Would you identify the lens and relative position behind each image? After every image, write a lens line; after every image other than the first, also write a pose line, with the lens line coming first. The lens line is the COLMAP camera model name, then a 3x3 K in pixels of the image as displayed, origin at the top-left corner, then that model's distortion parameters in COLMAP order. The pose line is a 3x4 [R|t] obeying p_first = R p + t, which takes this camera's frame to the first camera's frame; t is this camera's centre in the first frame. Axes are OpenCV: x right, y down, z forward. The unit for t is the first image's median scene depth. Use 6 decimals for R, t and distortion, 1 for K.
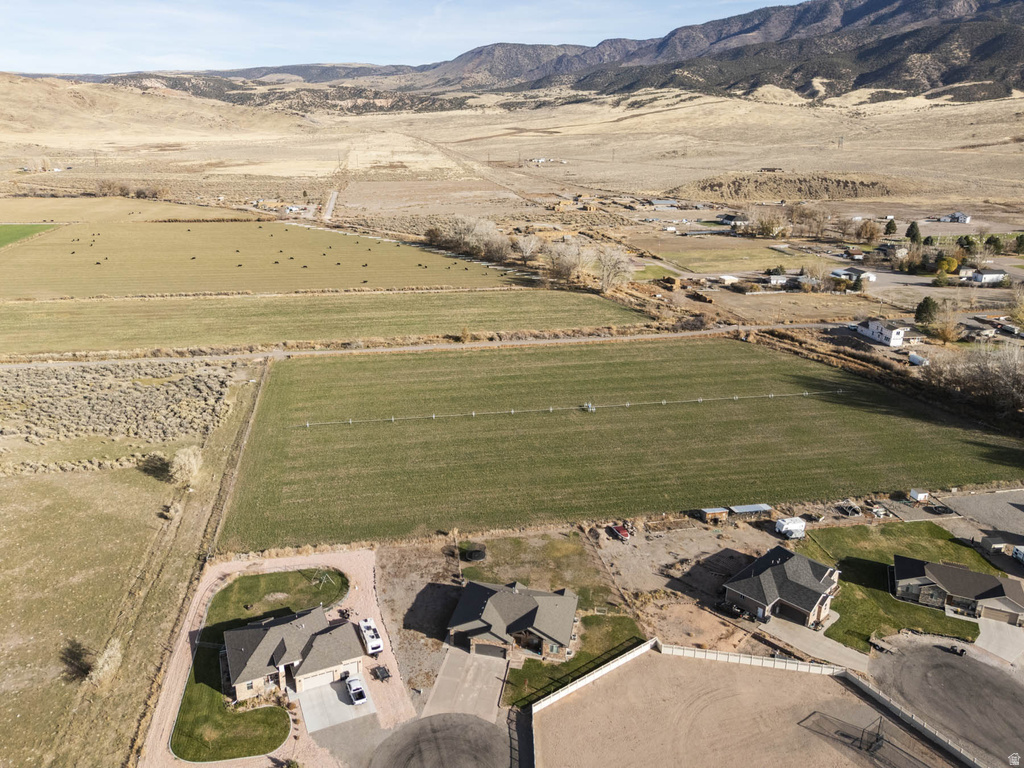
lens RADIAL K [[752.3, 0, 510.9], [0, 752.3, 382.1], [0, 0, 1]] dist [0.064232, -0.050213]
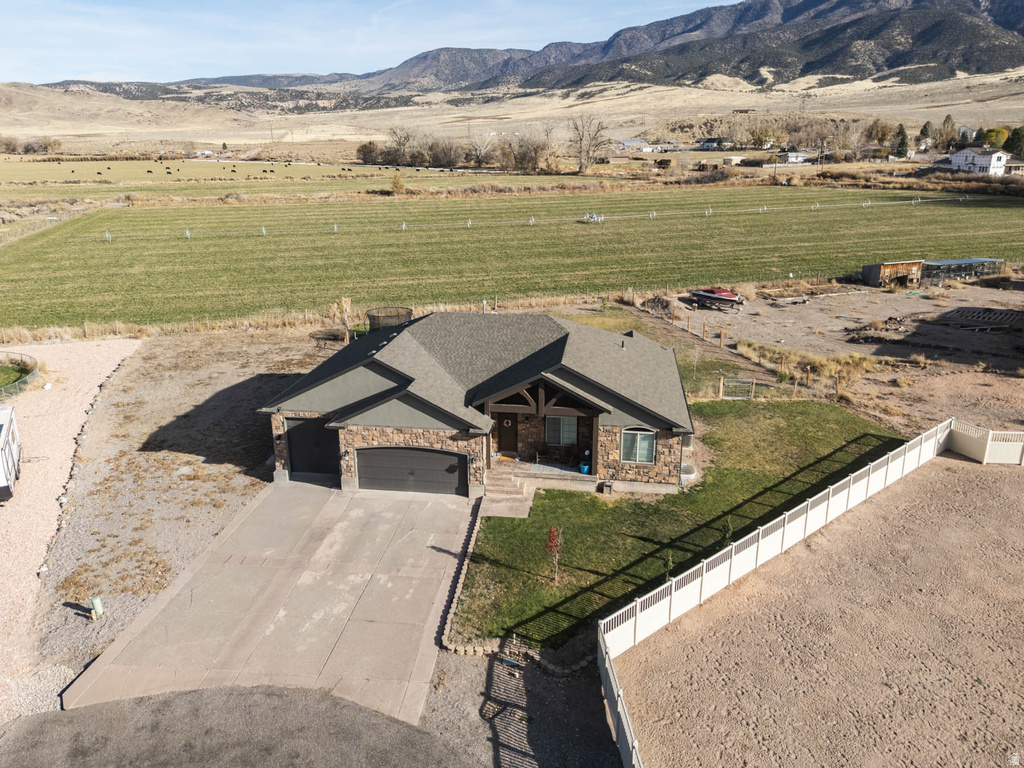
lens RADIAL K [[752.3, 0, 510.8], [0, 752.3, 383.8], [0, 0, 1]] dist [0.064232, -0.050213]
pose [[0.997667, -0.042924, 0.053079, -0.003033], [0.043594, 0.998983, -0.011521, 0.251962], [-0.052531, 0.013808, 0.998524, 0.553793]]
